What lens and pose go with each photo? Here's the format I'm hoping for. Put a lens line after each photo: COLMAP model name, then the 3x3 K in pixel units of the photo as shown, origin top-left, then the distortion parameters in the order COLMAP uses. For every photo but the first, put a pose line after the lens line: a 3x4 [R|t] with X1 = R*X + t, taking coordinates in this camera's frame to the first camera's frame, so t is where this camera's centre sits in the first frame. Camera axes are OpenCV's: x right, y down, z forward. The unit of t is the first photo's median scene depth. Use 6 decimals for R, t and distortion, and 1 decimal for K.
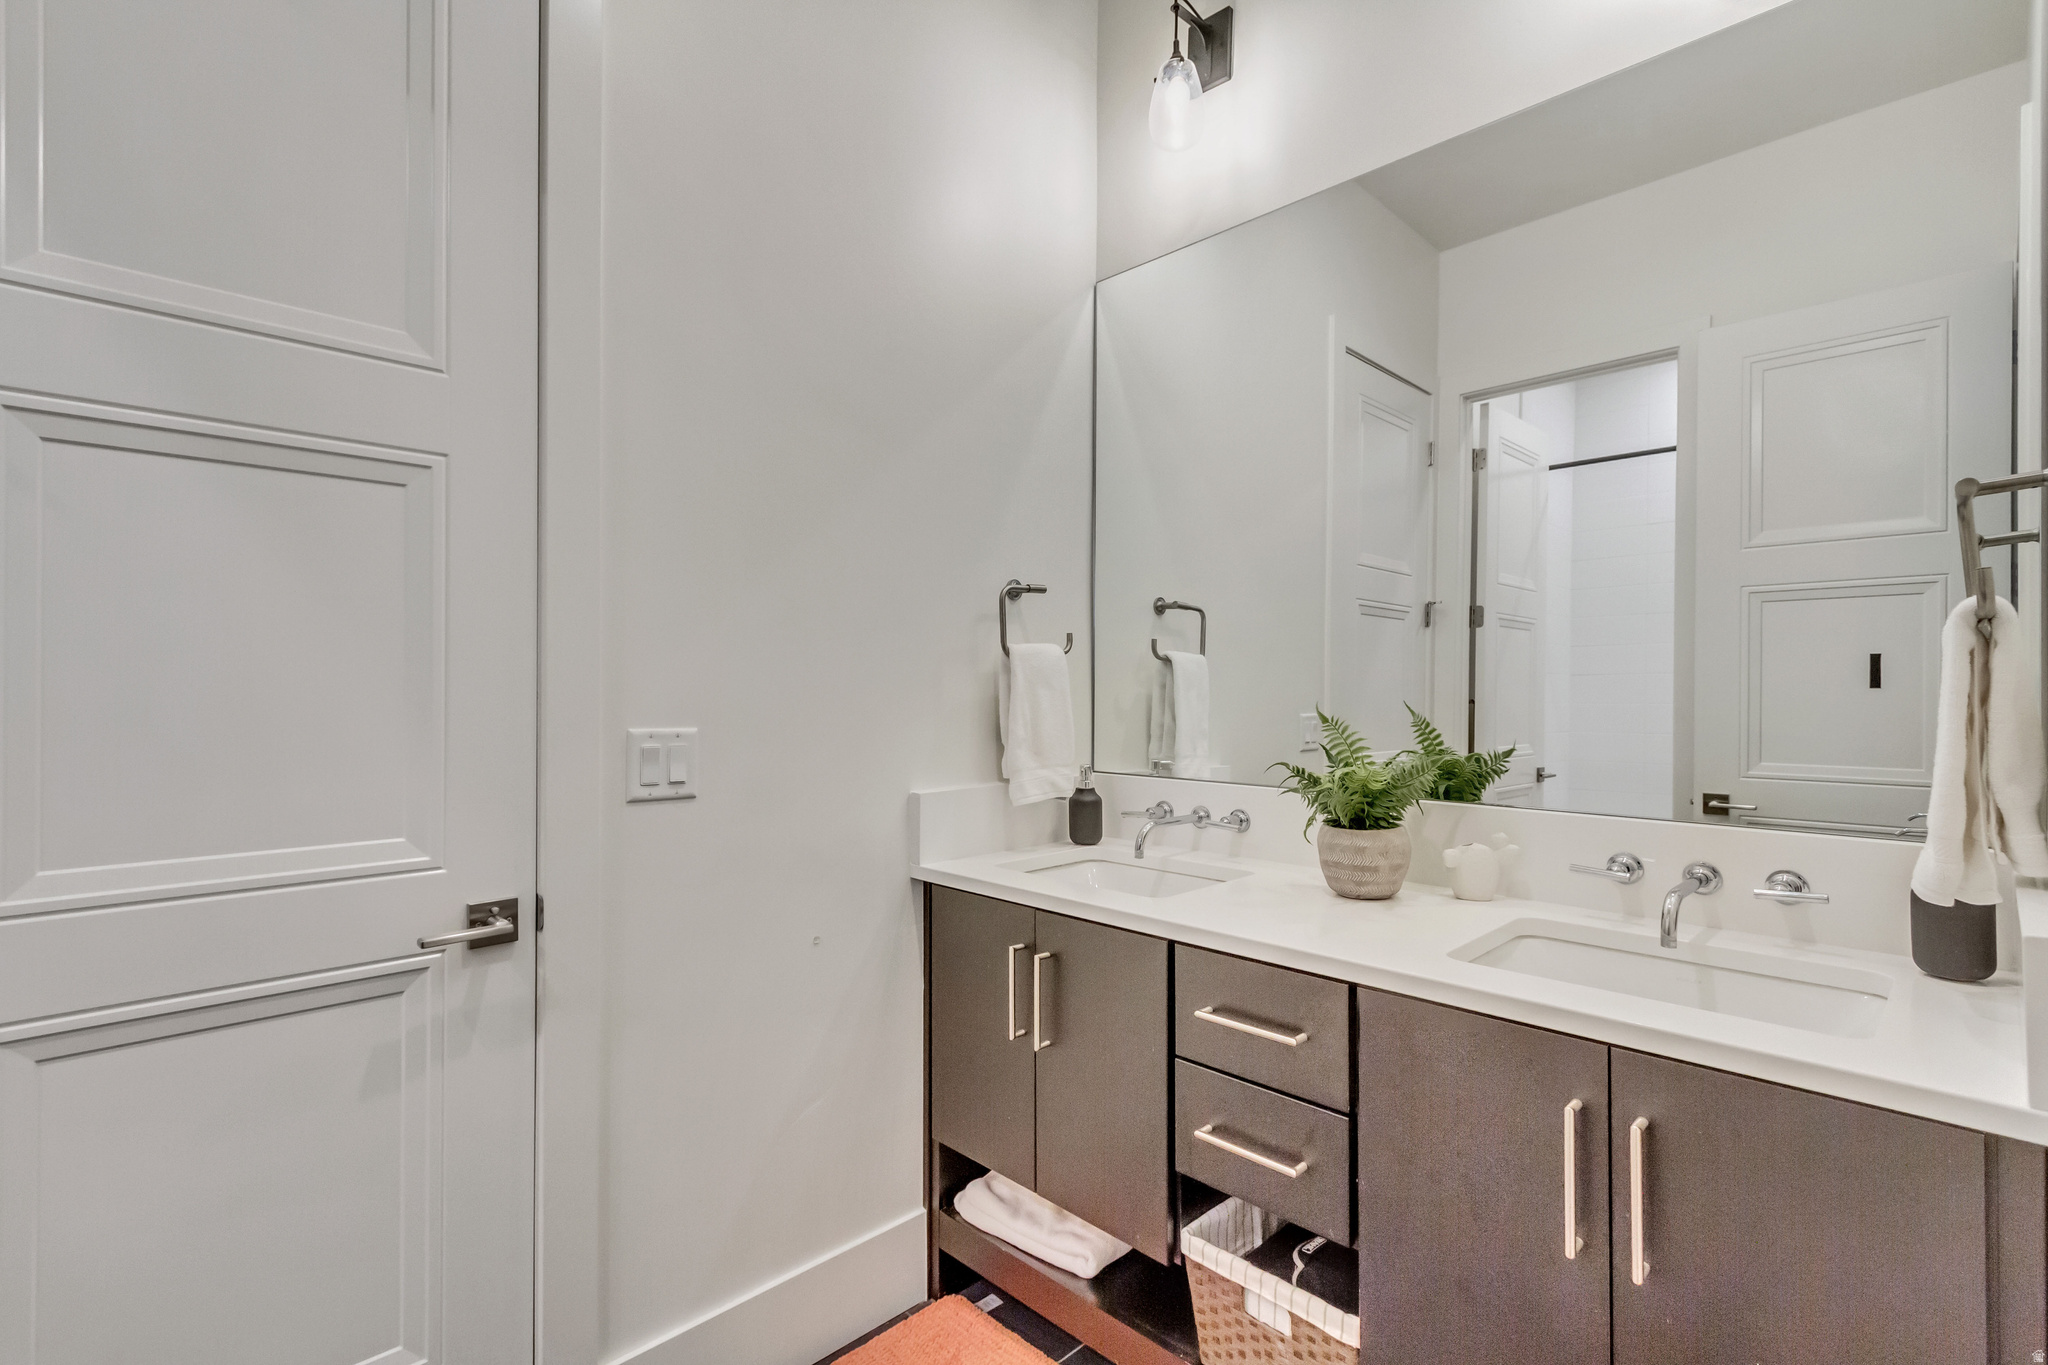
lens RADIAL K [[939.8, 0, 1006.6], [0, 939.8, 683.6], [0, 0, 1]] dist [0.014191, -0.000109]
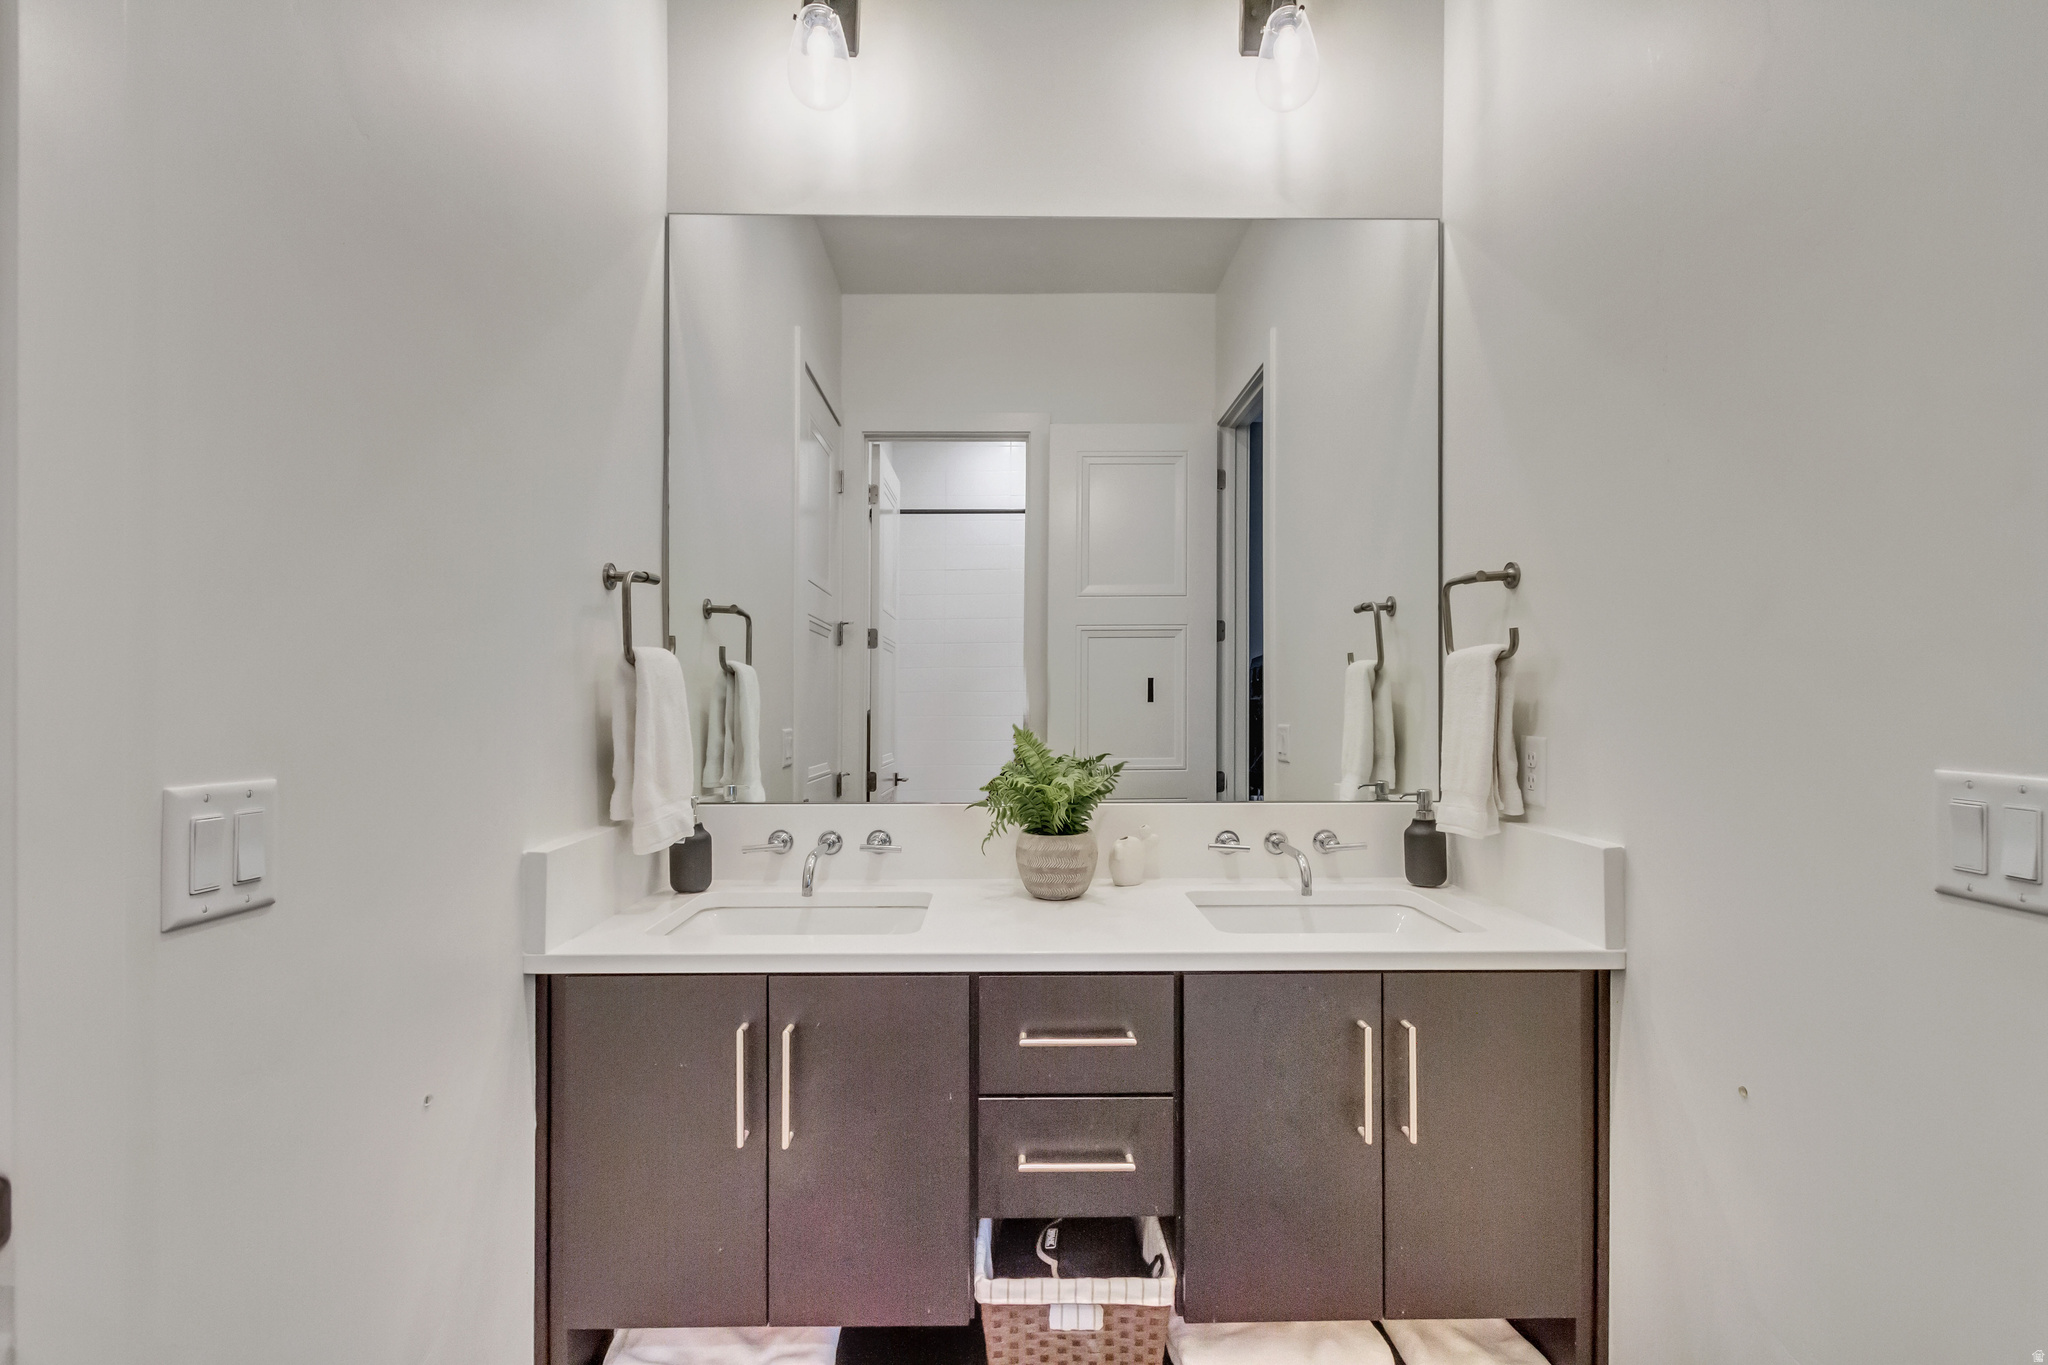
lens RADIAL K [[939.8, 0, 1015.4], [0, 939.8, 697.4], [0, 0, 1]] dist [0.014191, -0.000109]
pose [[0.689104, 0.001415, 0.724661, -0.415002], [-0.001761, 0.999998, -0.000278, -0.000934], [-0.724660, -0.001085, 0.689106, 0.285620]]
